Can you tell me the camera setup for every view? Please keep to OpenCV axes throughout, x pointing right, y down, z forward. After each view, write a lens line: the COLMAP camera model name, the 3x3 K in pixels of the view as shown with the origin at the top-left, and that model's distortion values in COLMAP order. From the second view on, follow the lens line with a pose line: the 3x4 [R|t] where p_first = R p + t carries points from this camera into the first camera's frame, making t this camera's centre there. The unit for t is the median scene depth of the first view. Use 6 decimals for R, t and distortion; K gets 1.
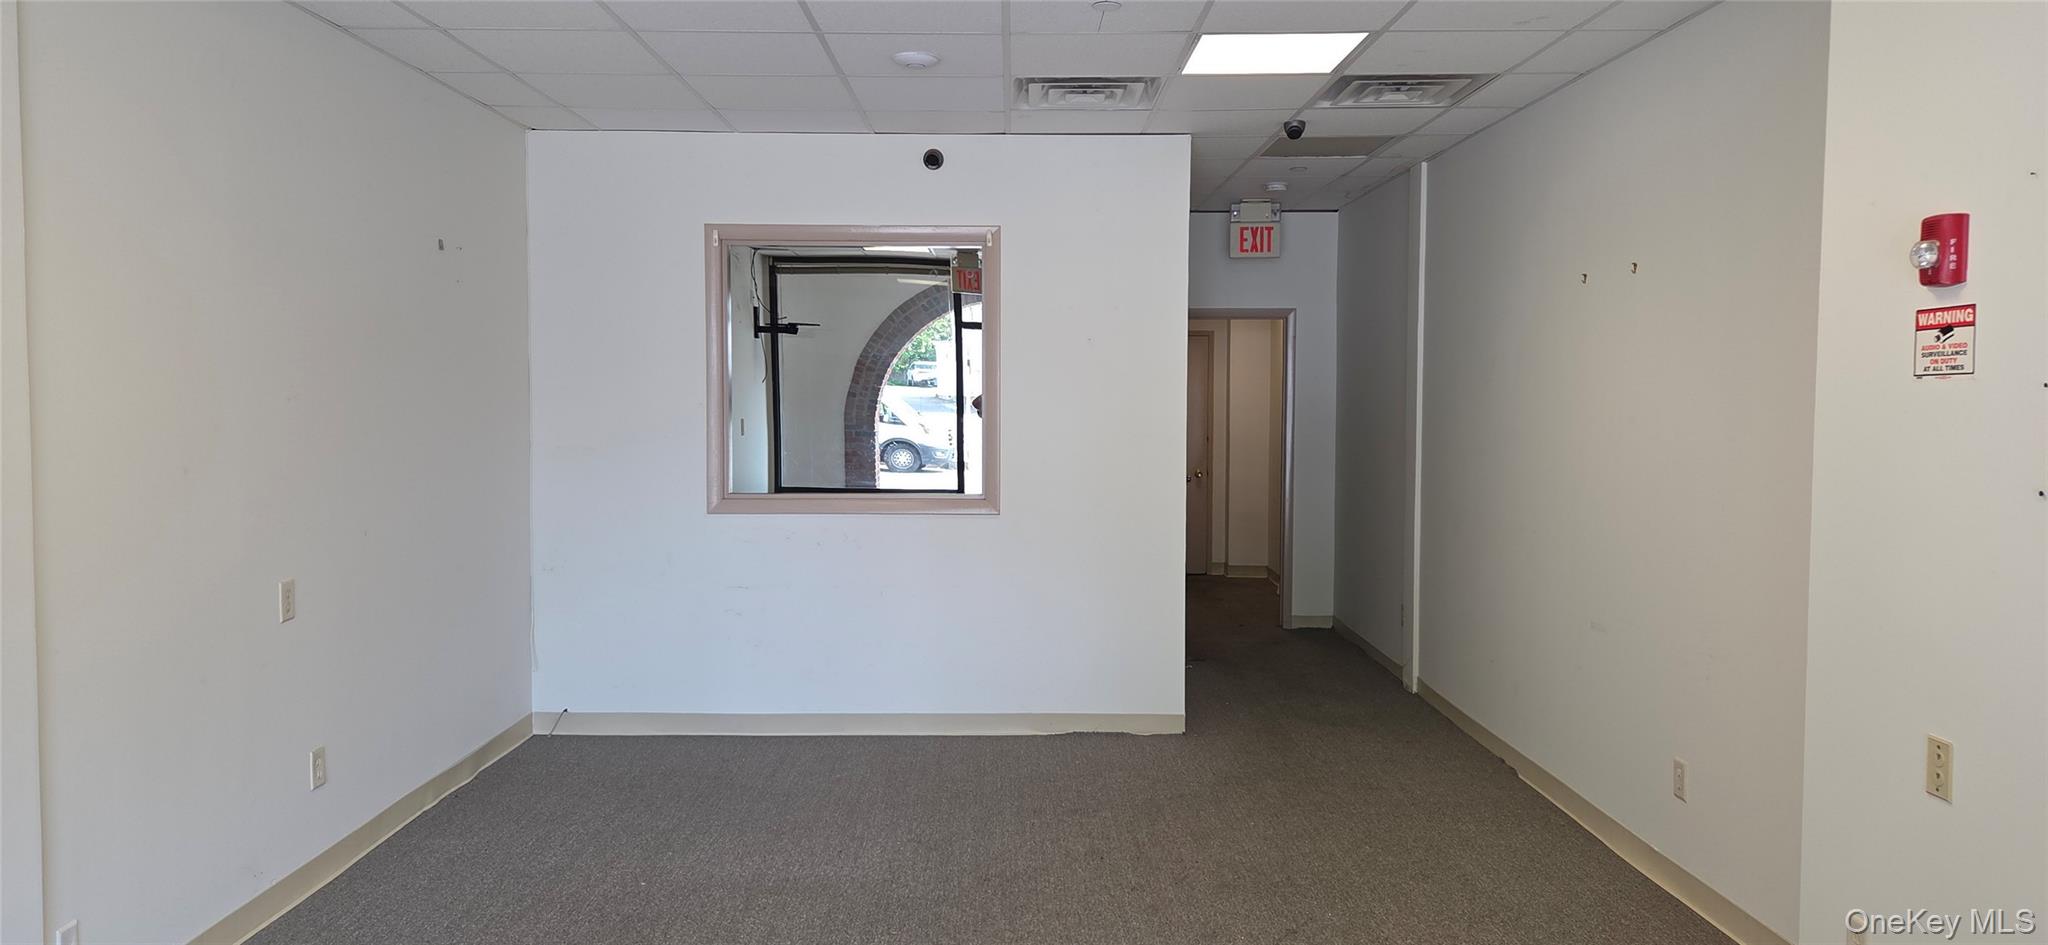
lens RADIAL K [[1329.3, 0, 1016.1], [0, 1329.3, 459.7], [0, 0, 1]] dist [0.067067, -0.021549]
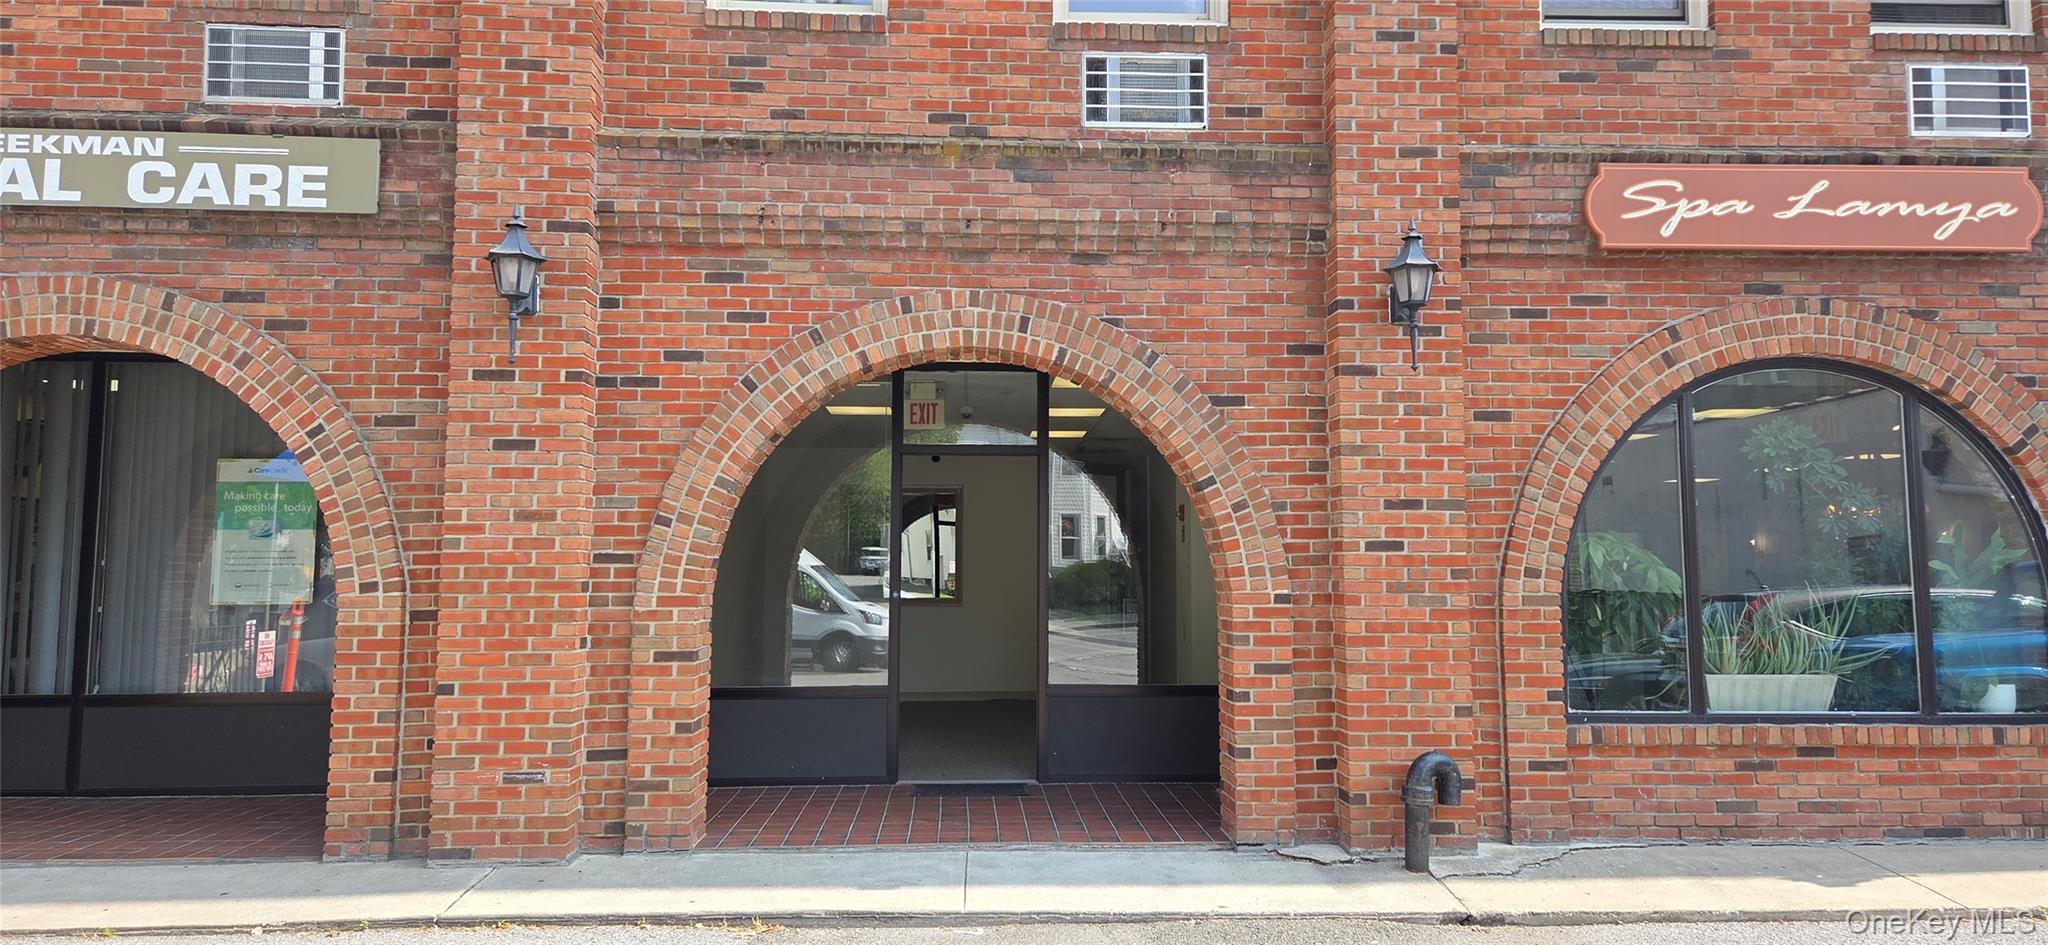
lens RADIAL K [[1329.3, 0, 1023.6], [0, 1329.3, 487.4], [0, 0, 1]] dist [0.067067, -0.021549]
pose [[0.999057, -0.000084, 0.043426, -0.006612], [0.005336, 0.992656, -0.120851, 0.123574], [-0.043097, 0.120968, 0.991720, -1.410755]]
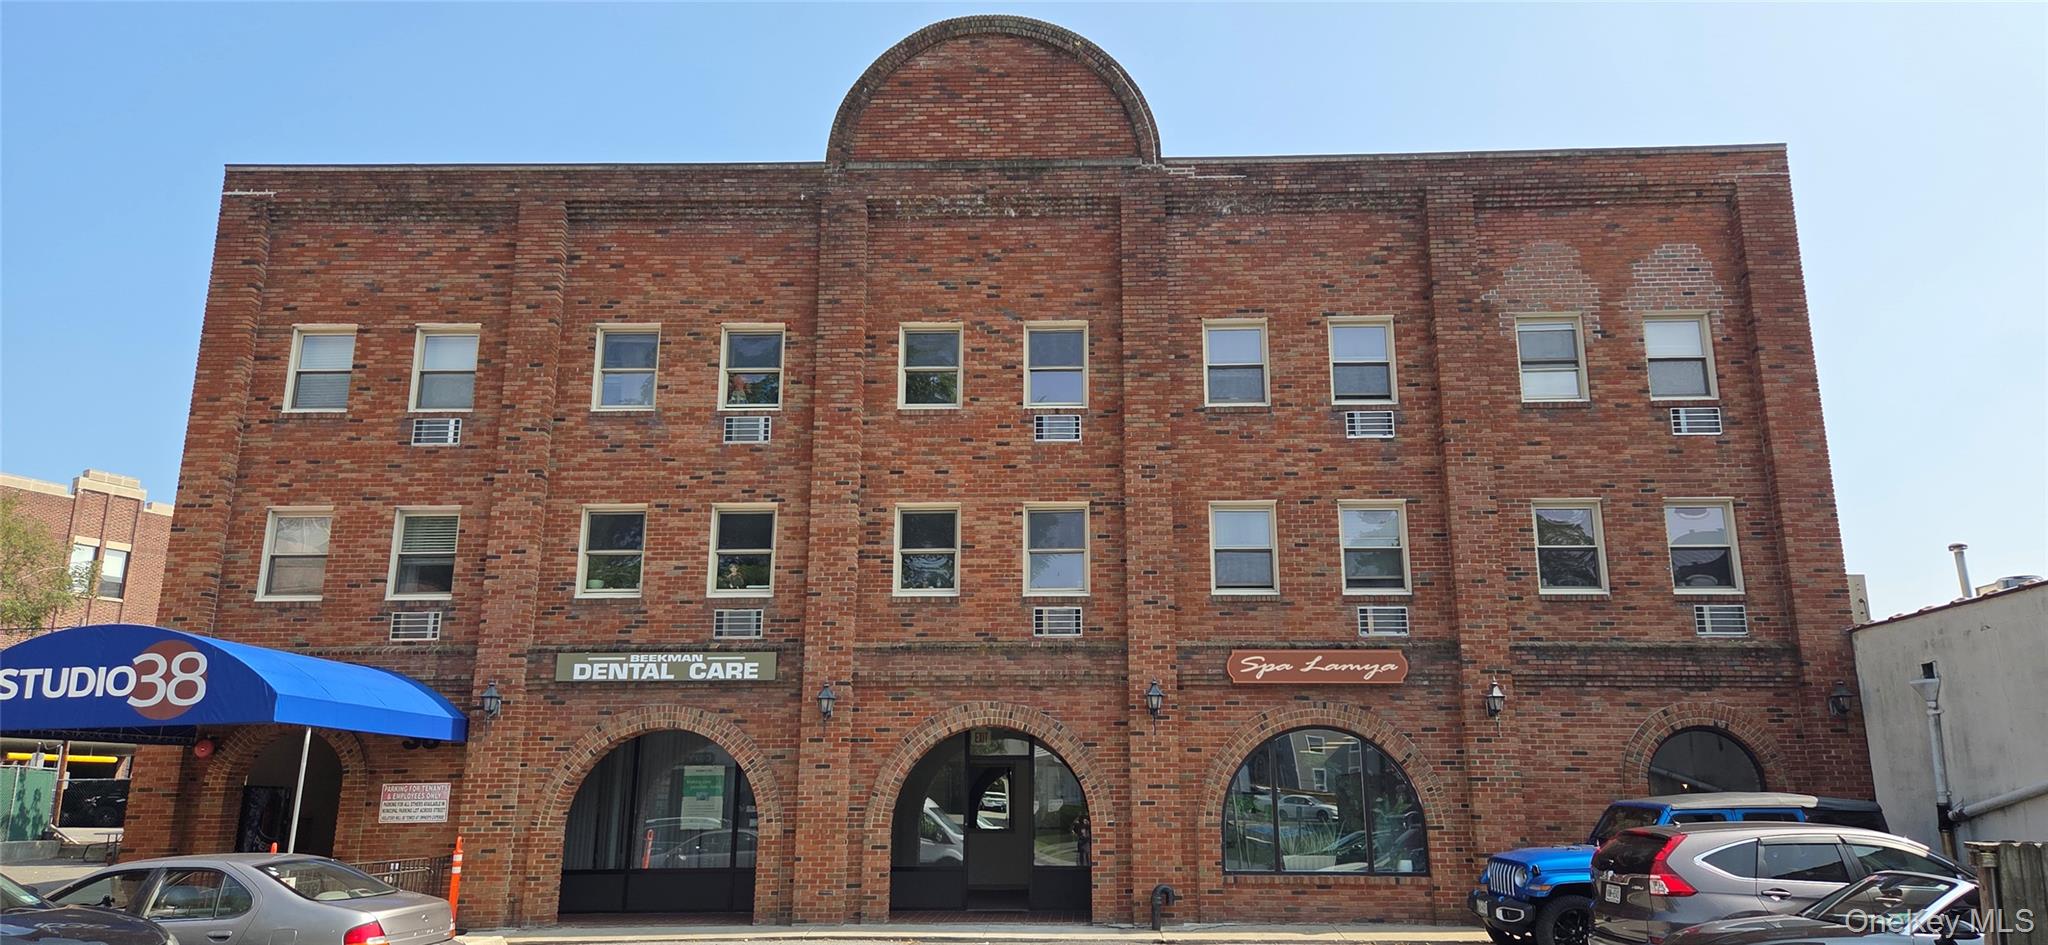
lens RADIAL K [[1329.3, 0, 1016.9], [0, 1329.3, 476.3], [0, 0, 1]] dist [0.067067, -0.021549]
pose [[0.998437, -0.019935, -0.052215, 0.202195], [0.002859, 0.951223, -0.308491, 0.244994], [0.055818, 0.307860, 0.949793, -3.117394]]
